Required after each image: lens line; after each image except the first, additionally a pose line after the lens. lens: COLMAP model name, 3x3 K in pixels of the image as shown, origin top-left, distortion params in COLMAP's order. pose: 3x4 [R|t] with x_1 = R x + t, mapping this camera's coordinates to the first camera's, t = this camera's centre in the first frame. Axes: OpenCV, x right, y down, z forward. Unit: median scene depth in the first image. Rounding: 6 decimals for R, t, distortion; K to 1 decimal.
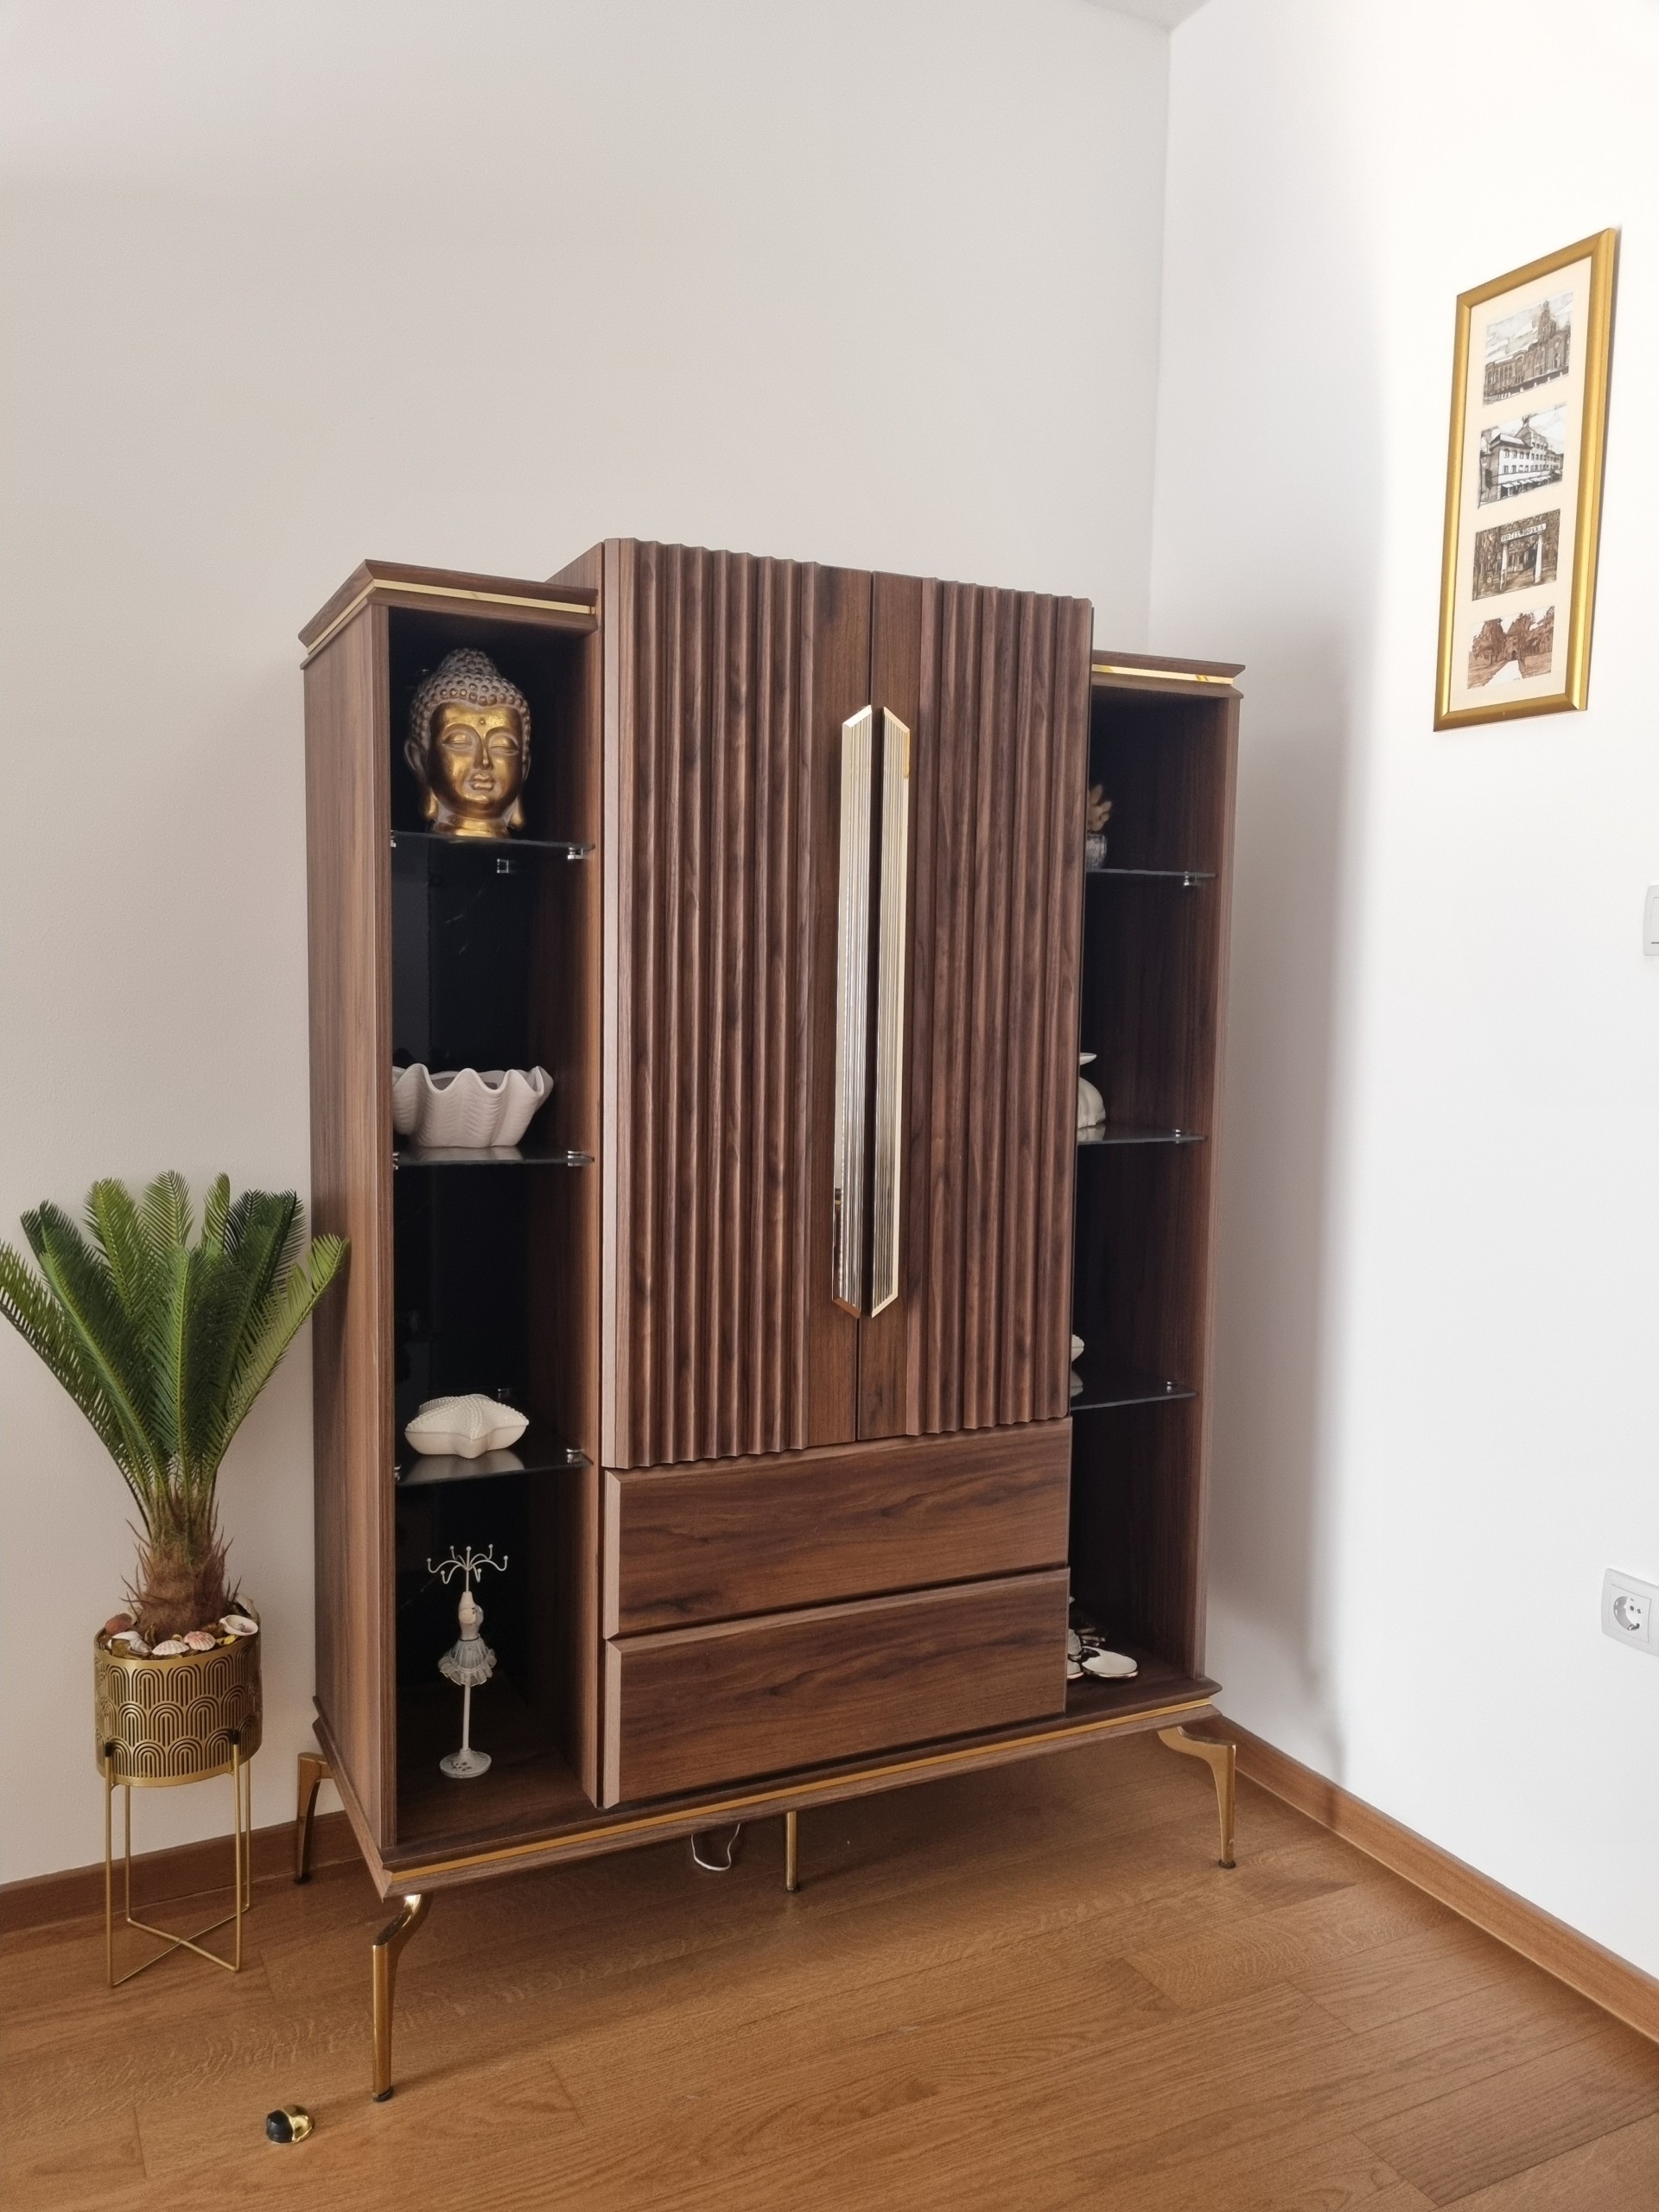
lens RADIAL K [[1678.6, 0, 799.8], [0, 1678.6, 1128.8], [0, 0, 1]] dist [0.064166, -0.057023]
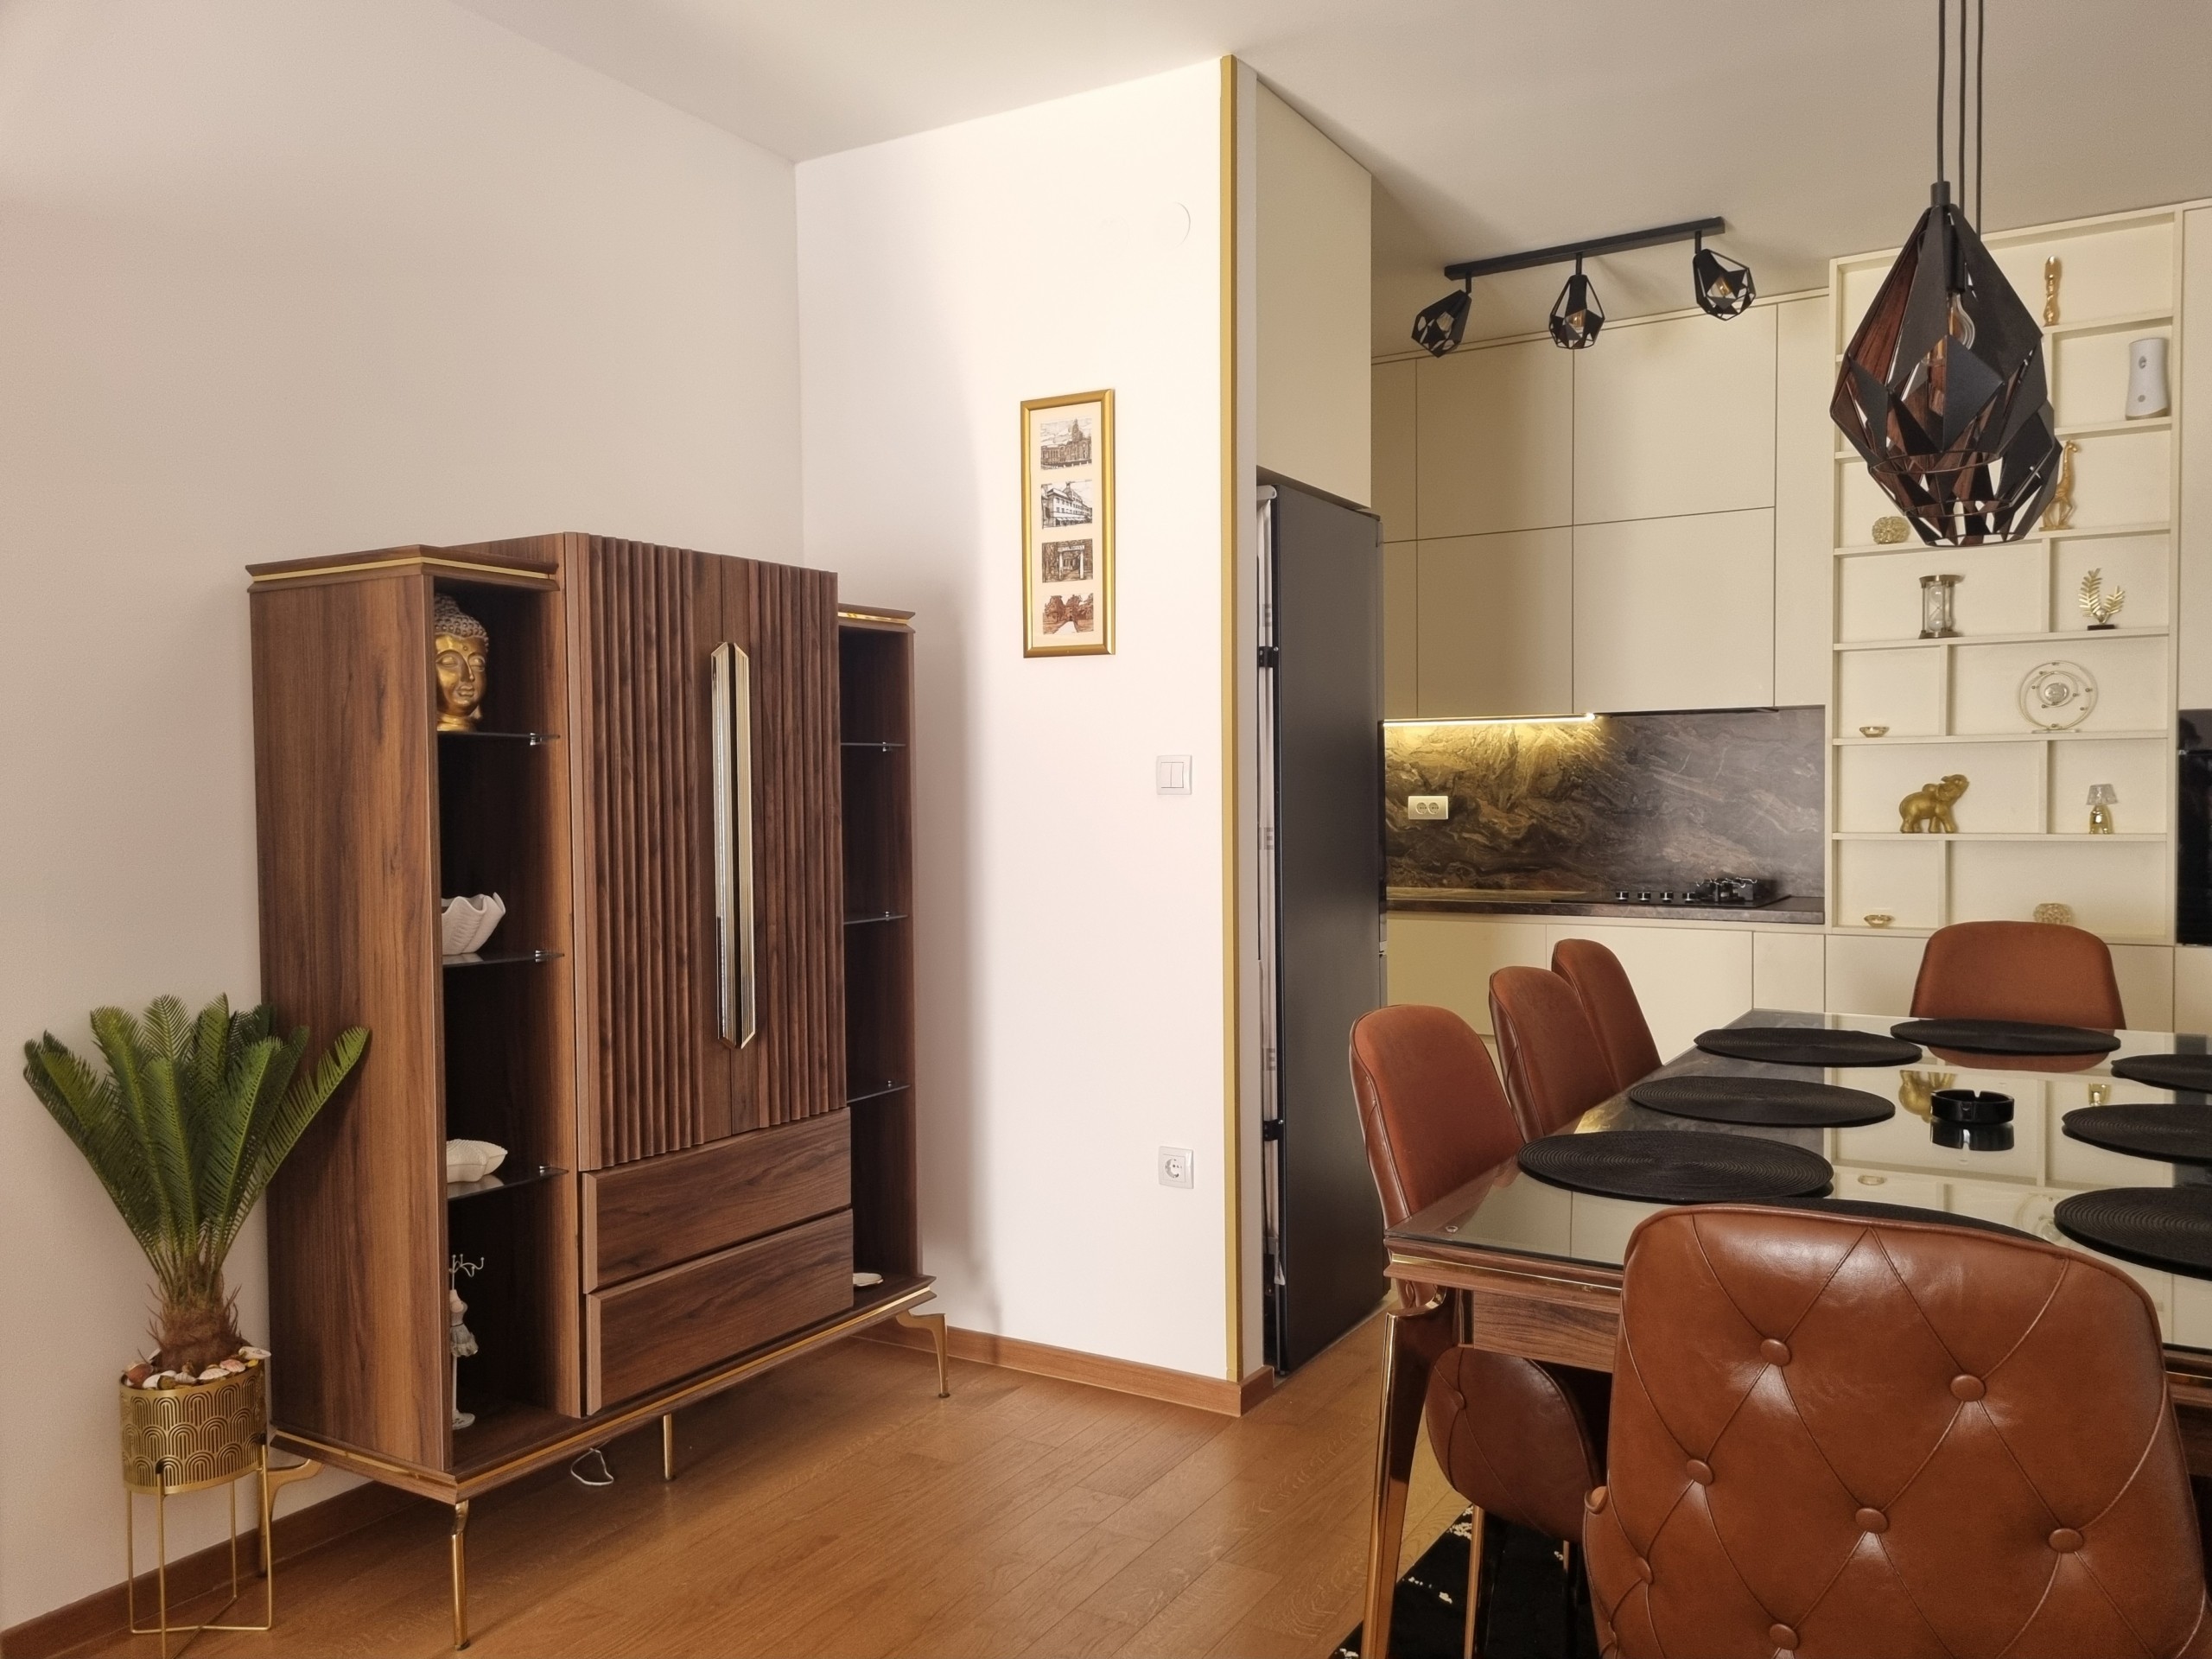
lens RADIAL K [[1678.6, 0, 1137.0], [0, 1678.6, 842.2], [0, 0, 1]] dist [0.064166, -0.057023]
pose [[0.837151, -0.040981, 0.545434, -0.454360], [0.070839, 0.996914, -0.033822, 0.005721], [-0.542365, 0.066952, 0.837471, -0.431501]]
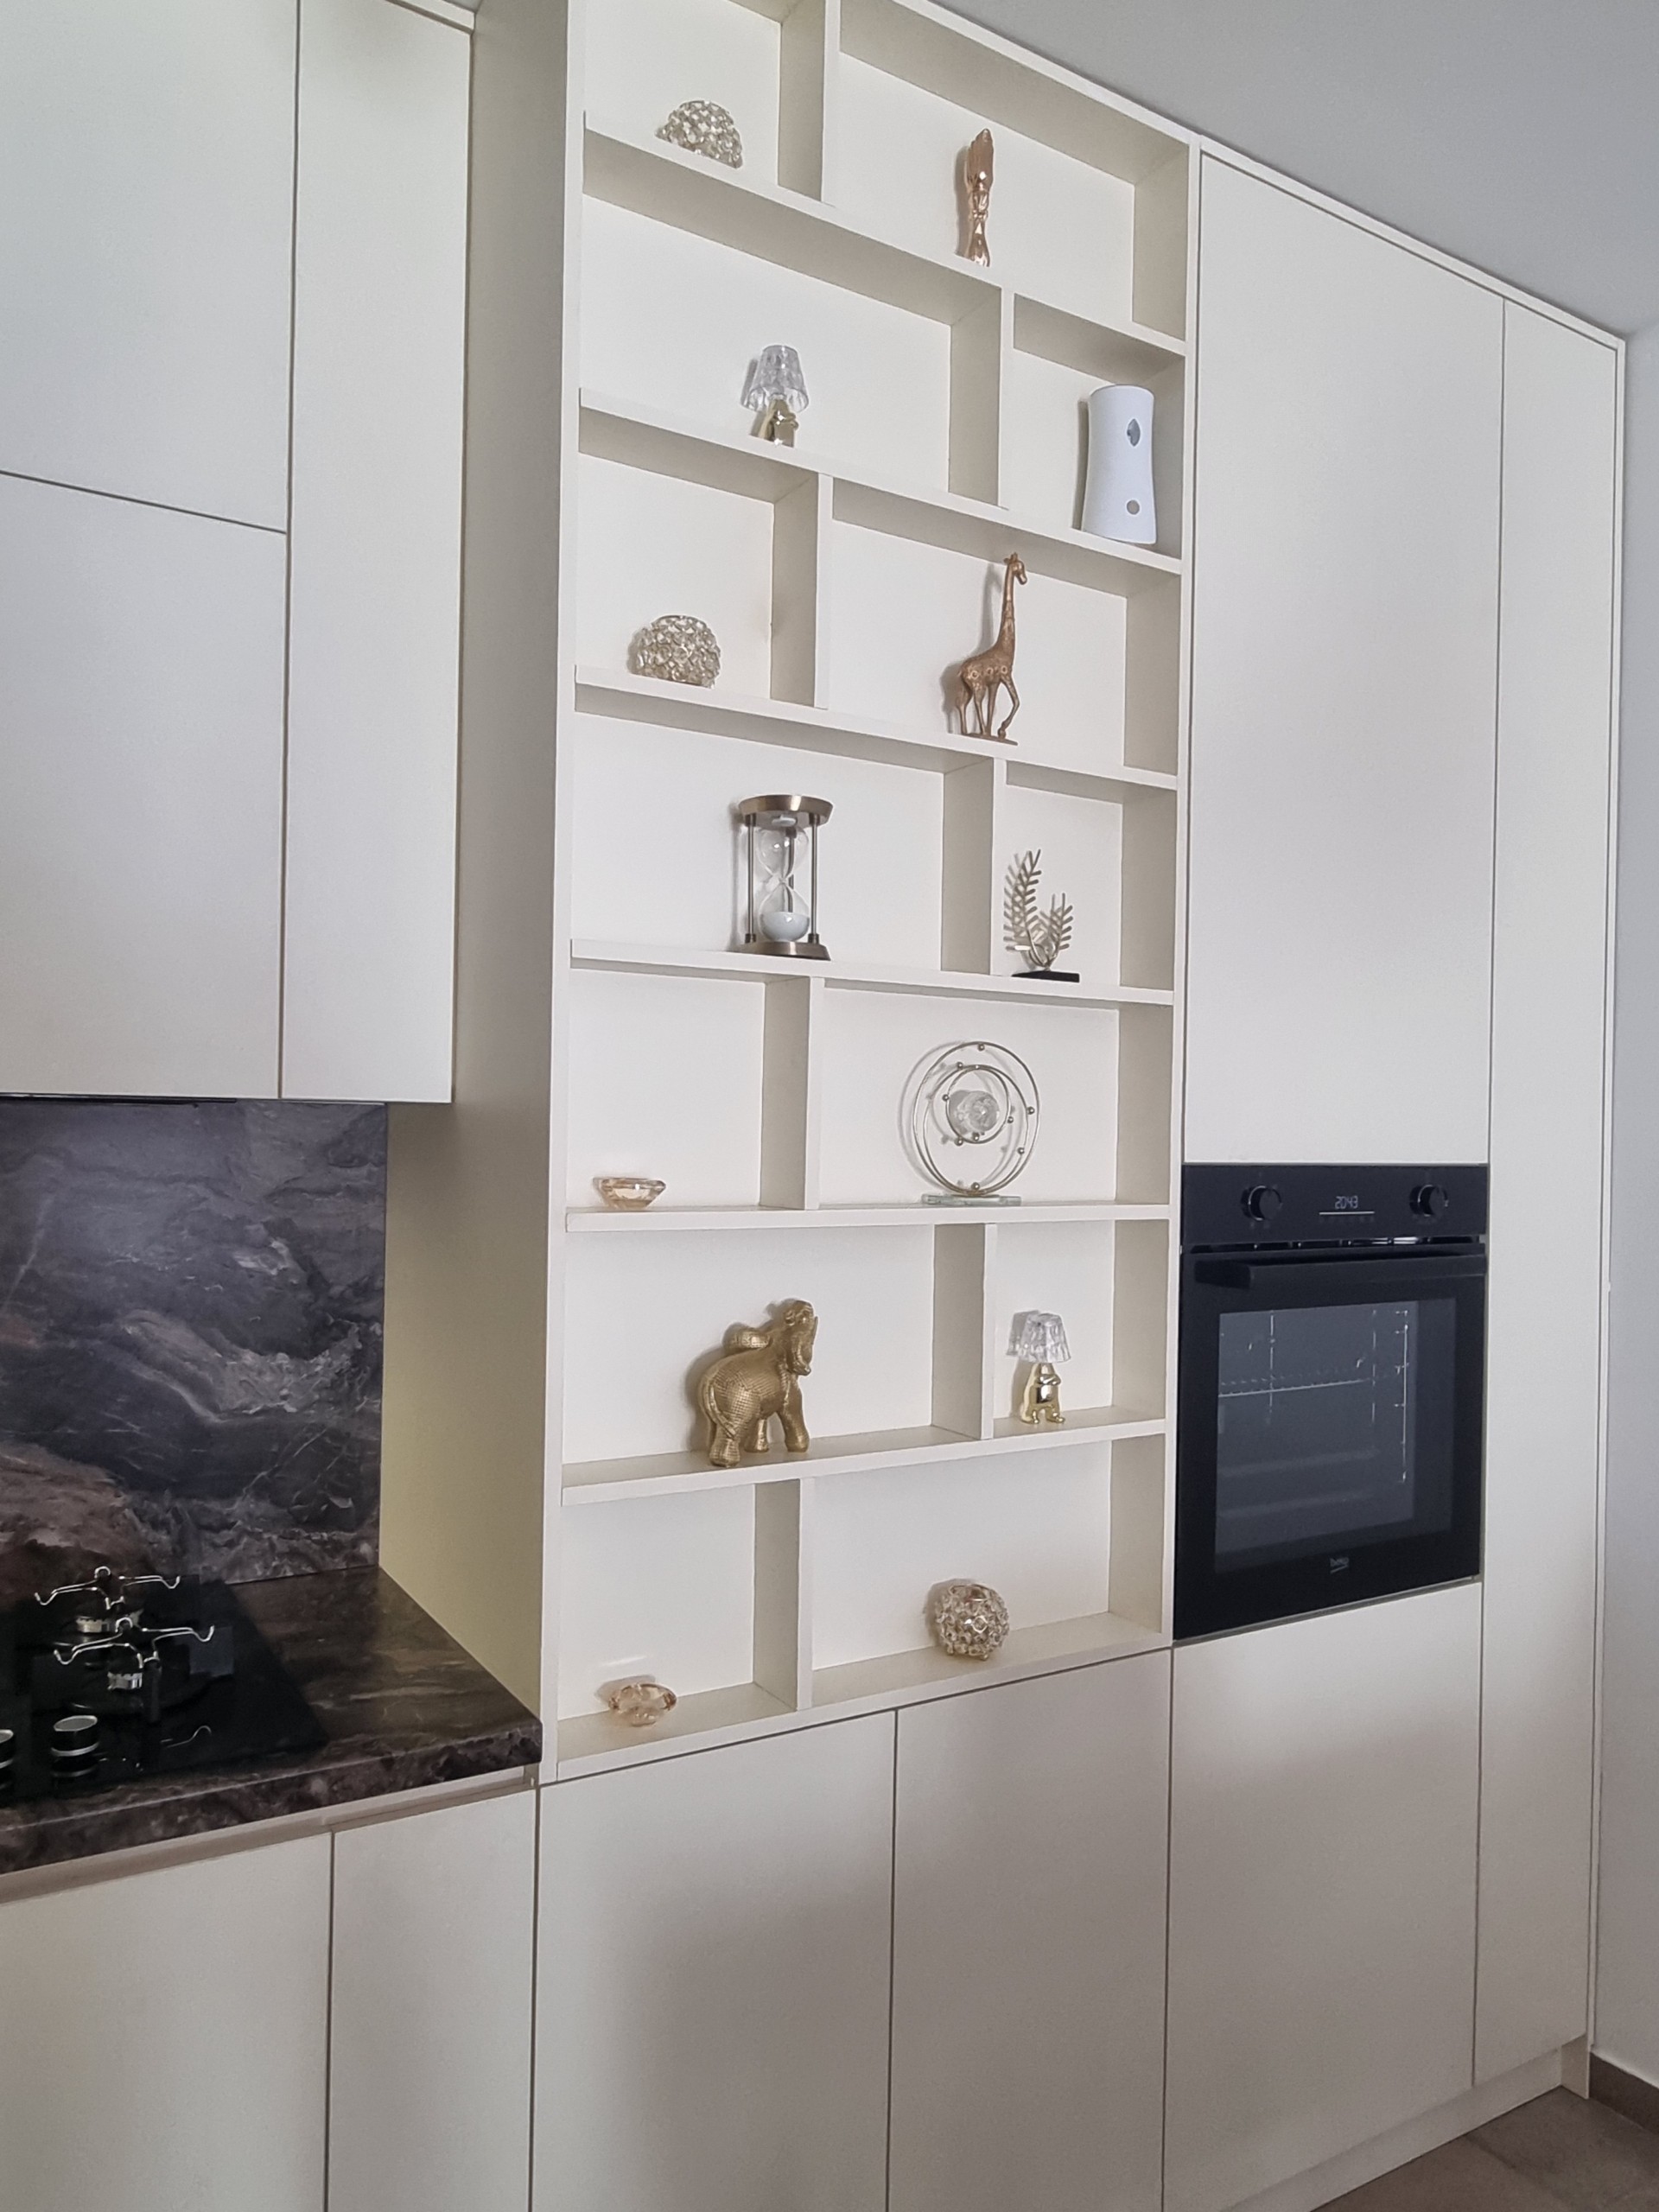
lens RADIAL K [[1473.9, 0, 793.8], [0, 1473.9, 1133.1], [0, 0, 1]] dist [0.005867, -0.002447]
pose [[-0.087266, -0.020946, 0.995965, 0.864314], [0.068635, 0.997277, 0.026987, -0.188058], [-0.993818, 0.070713, -0.085590, 0.882954]]
